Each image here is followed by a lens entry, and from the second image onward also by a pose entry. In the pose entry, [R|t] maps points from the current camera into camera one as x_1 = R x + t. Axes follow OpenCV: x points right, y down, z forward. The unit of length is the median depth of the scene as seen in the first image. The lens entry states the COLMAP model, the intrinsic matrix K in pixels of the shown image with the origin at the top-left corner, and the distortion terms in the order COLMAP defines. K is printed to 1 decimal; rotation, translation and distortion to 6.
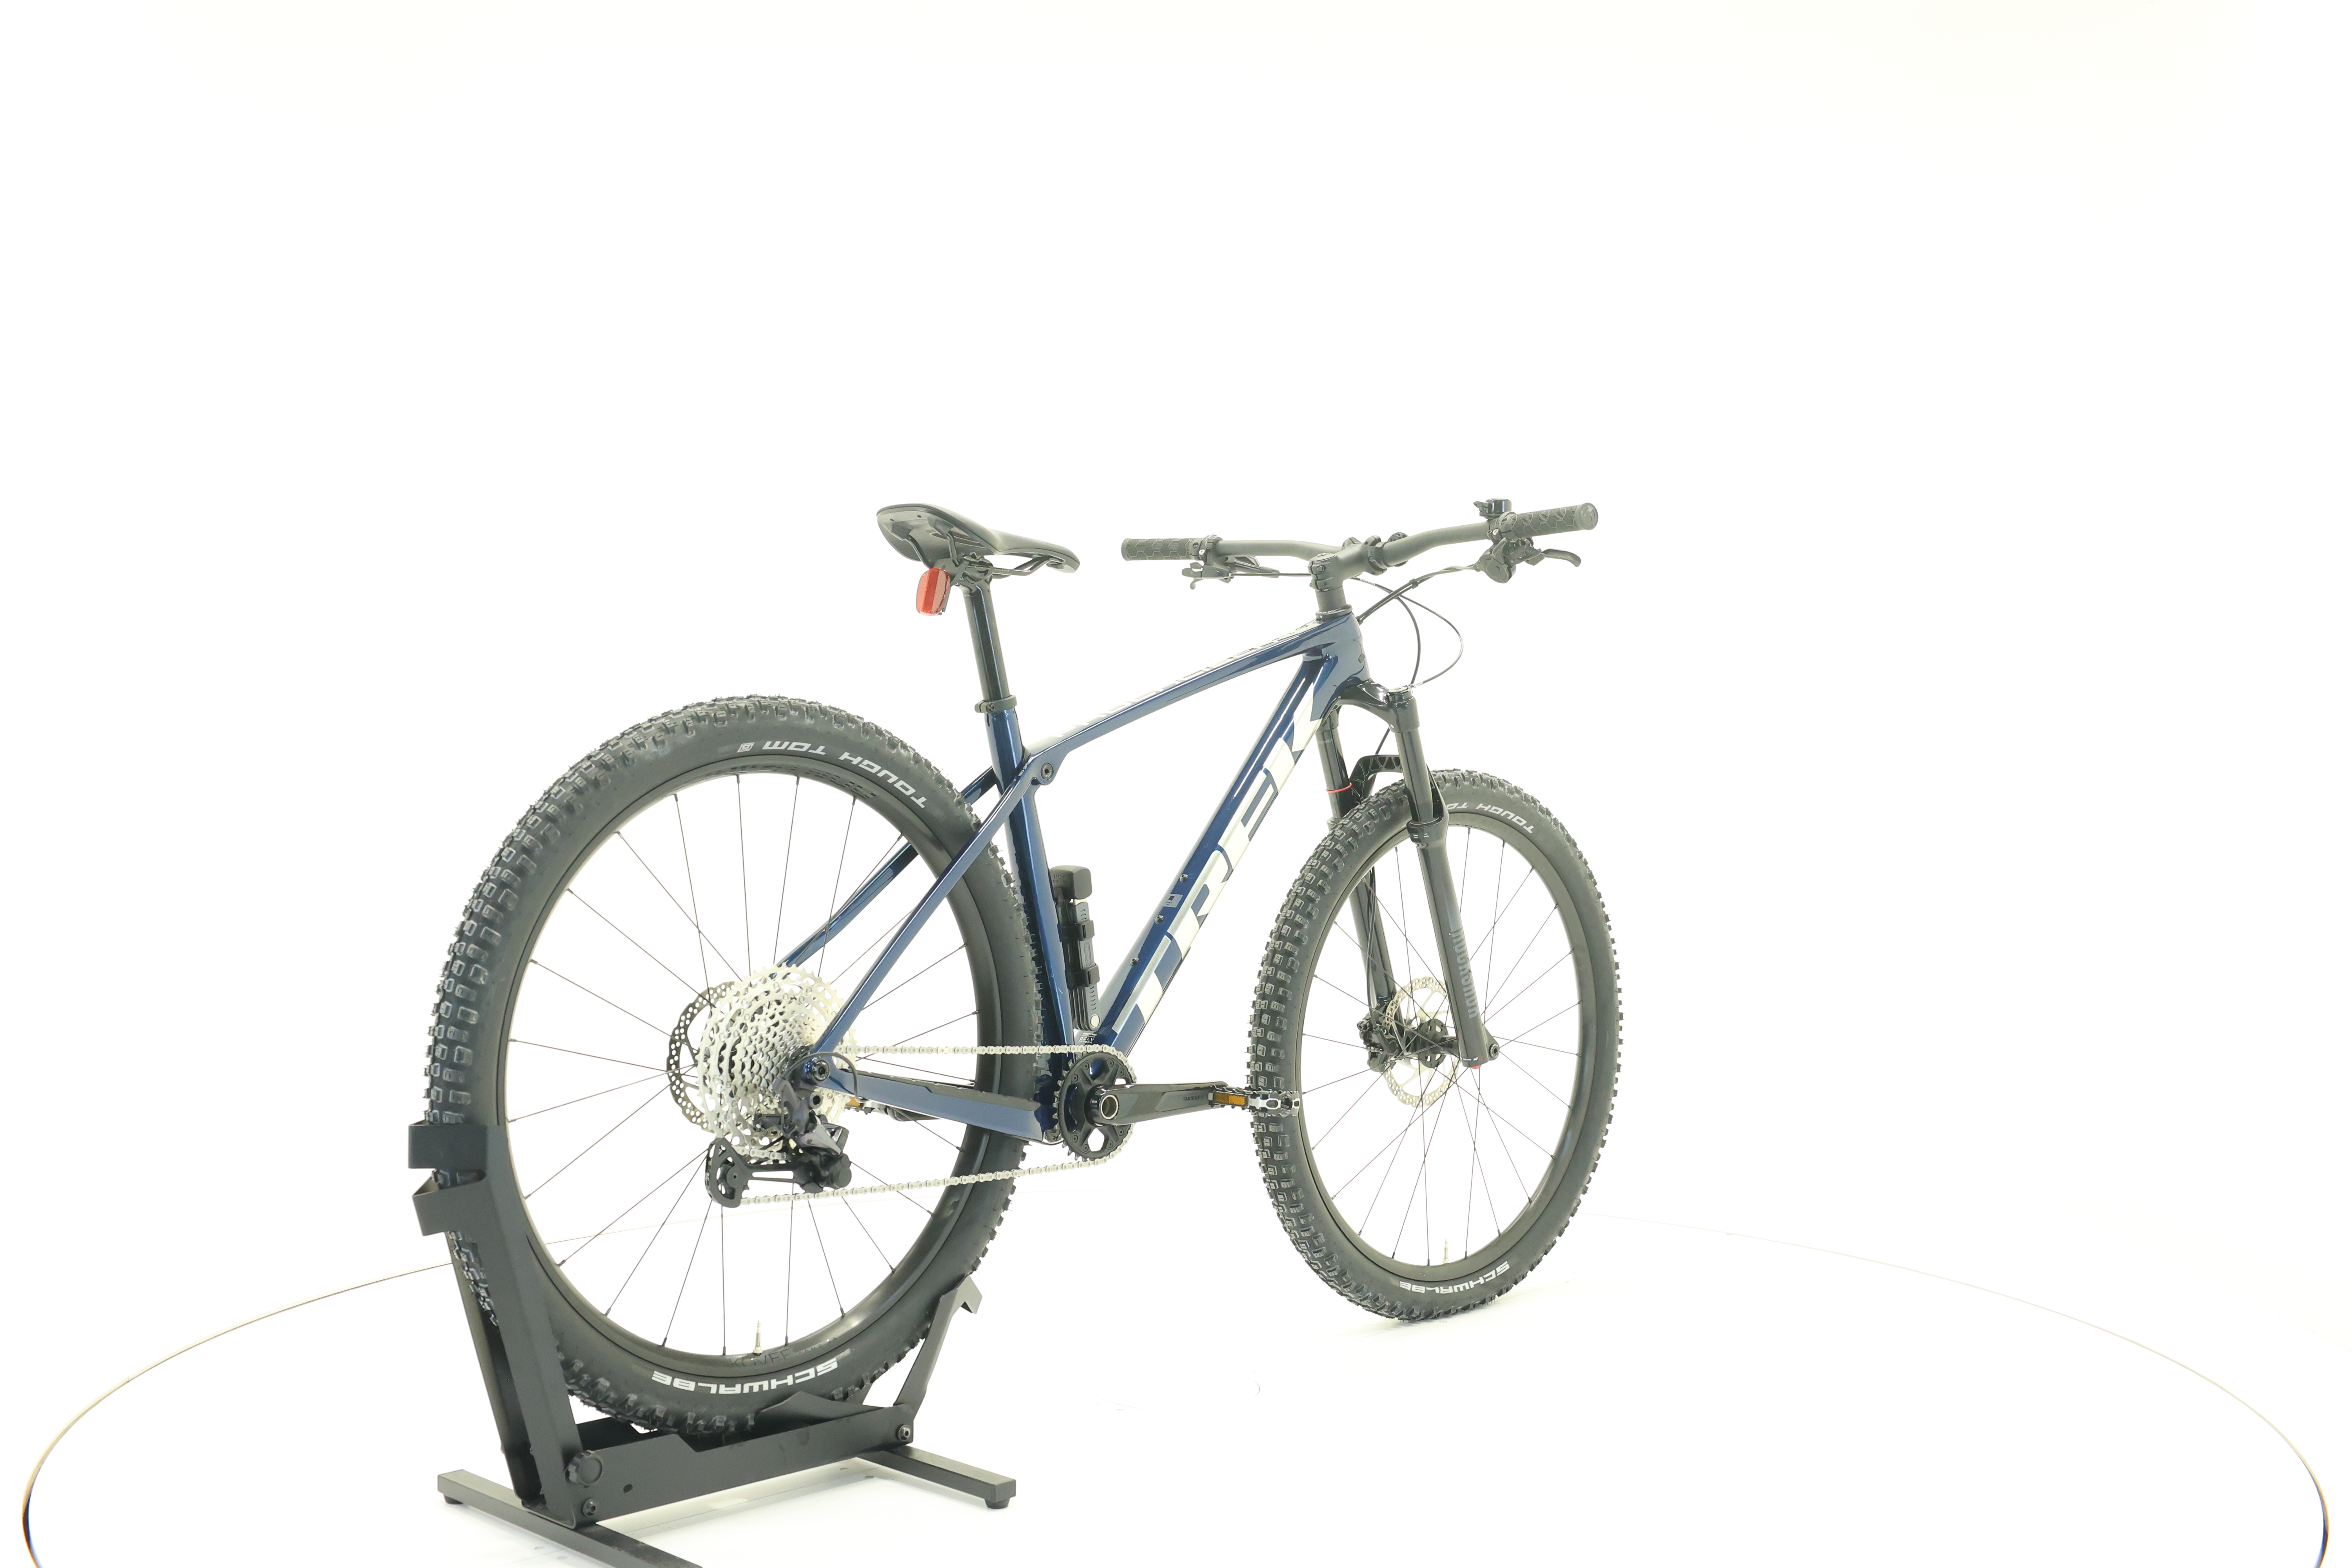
lens RADIAL K [[2482.1, 0, 1173.2], [0, 2482.1, 780.2], [0, 0, 1]] dist [-0.001332, 0.000000]
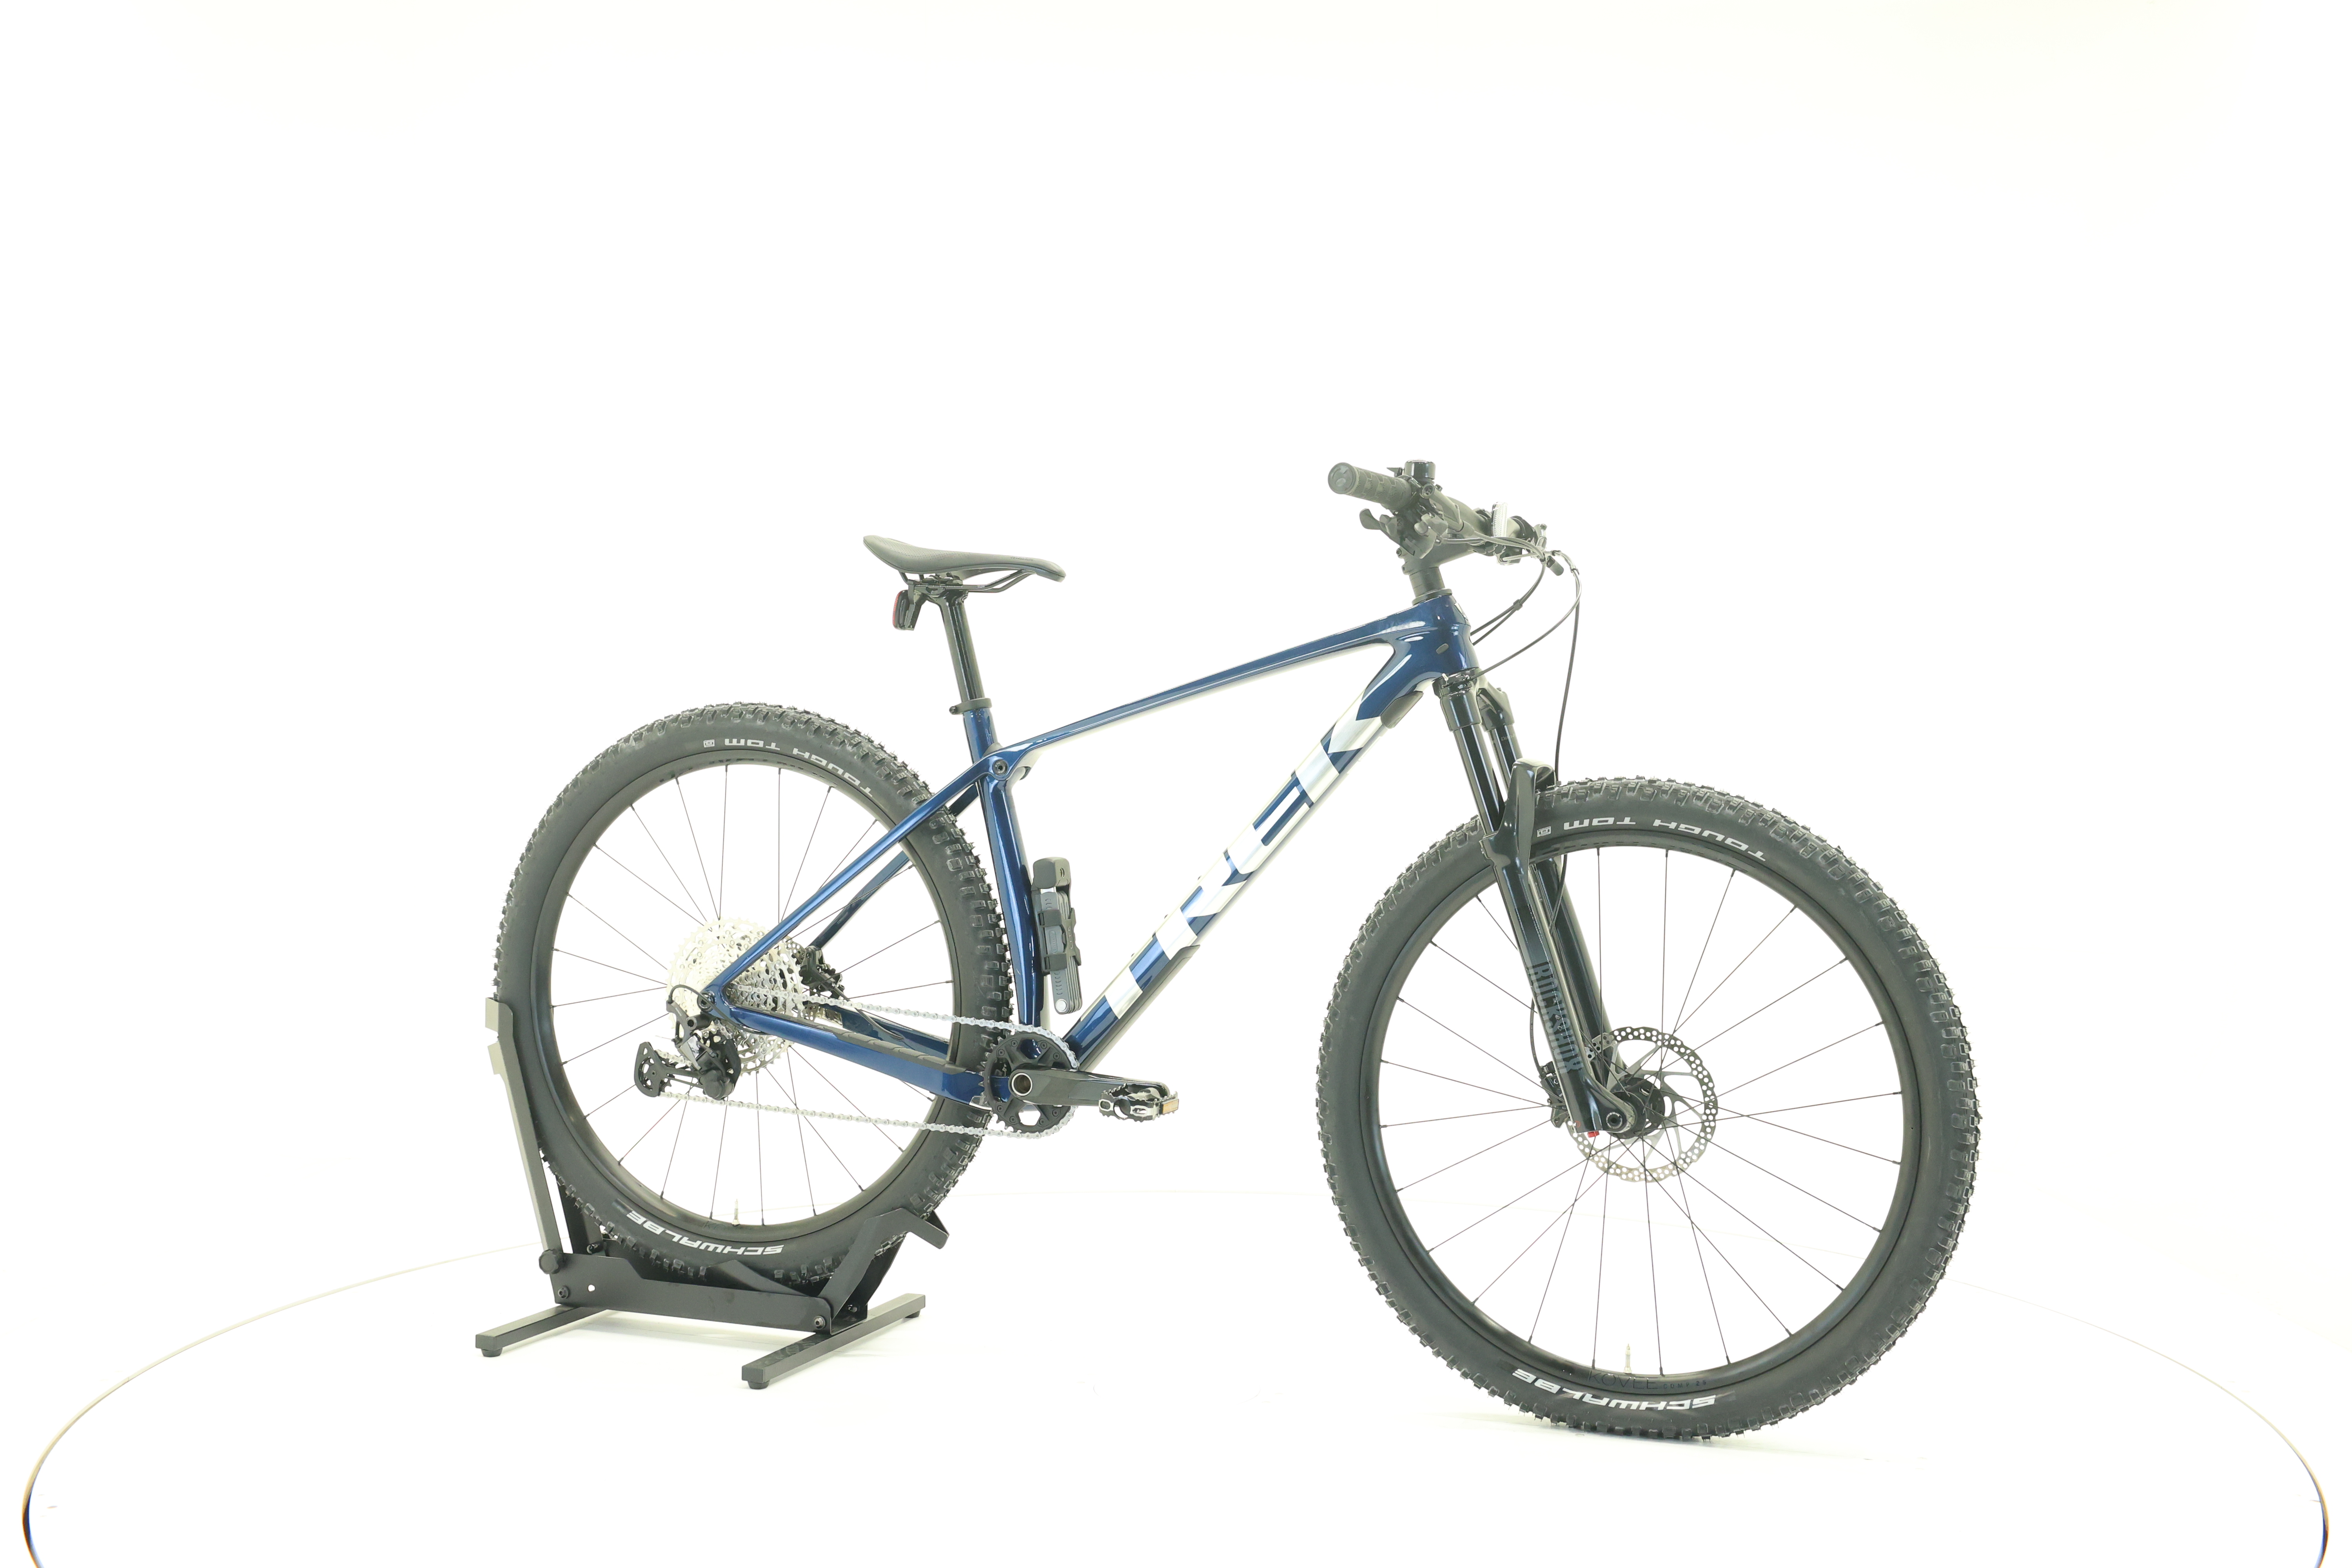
lens RADIAL K [[2482.1, 0, 1179.0], [0, 2482.1, 778.5], [0, 0, 1]] dist [-0.001332, 0.000000]
pose [[0.392242, 0.013370, -0.919765, 0.986315], [-0.019958, 0.999783, 0.006022, -0.007077], [0.919646, 0.015995, 0.392424, 0.649294]]
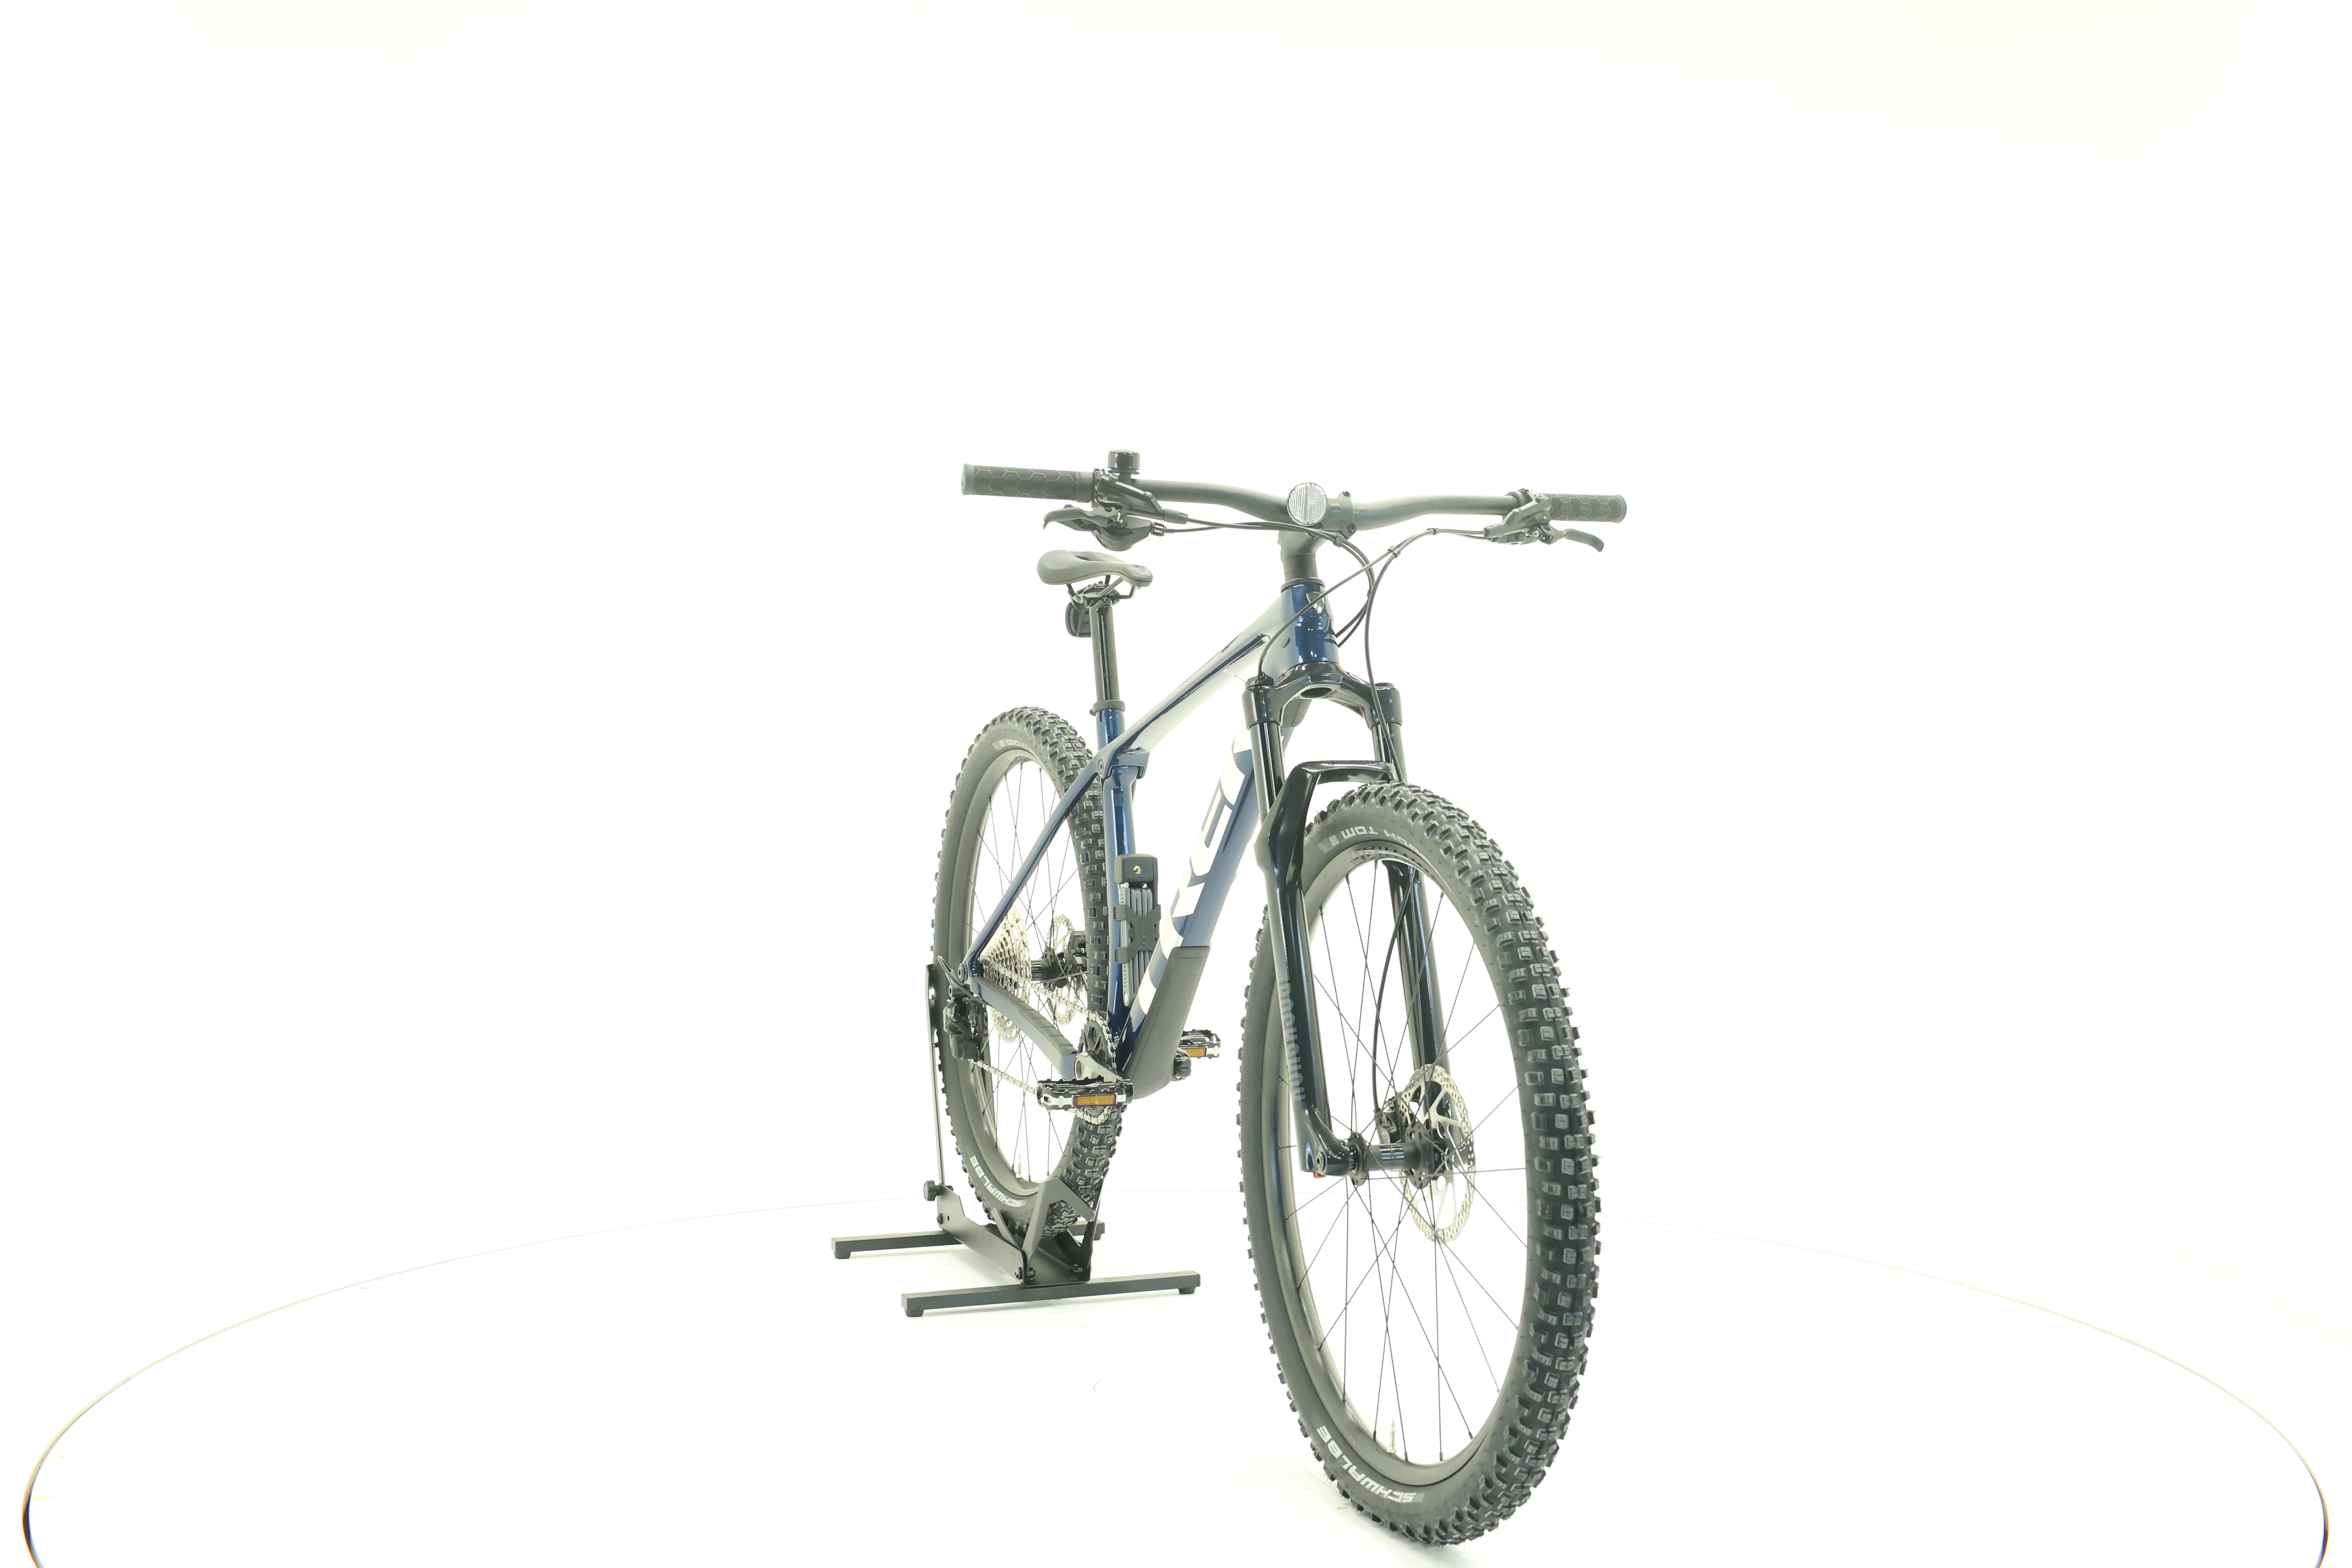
lens RADIAL K [[2482.1, 0, 1172.8], [0, 2482.1, 782.5], [0, 0, 1]] dist [-0.001332, 0.000000]
pose [[-0.404747, 0.012838, -0.914339, 0.981653], [-0.021992, 0.999476, 0.023769, -0.024381], [0.914164, 0.029729, -0.404252, 1.499048]]
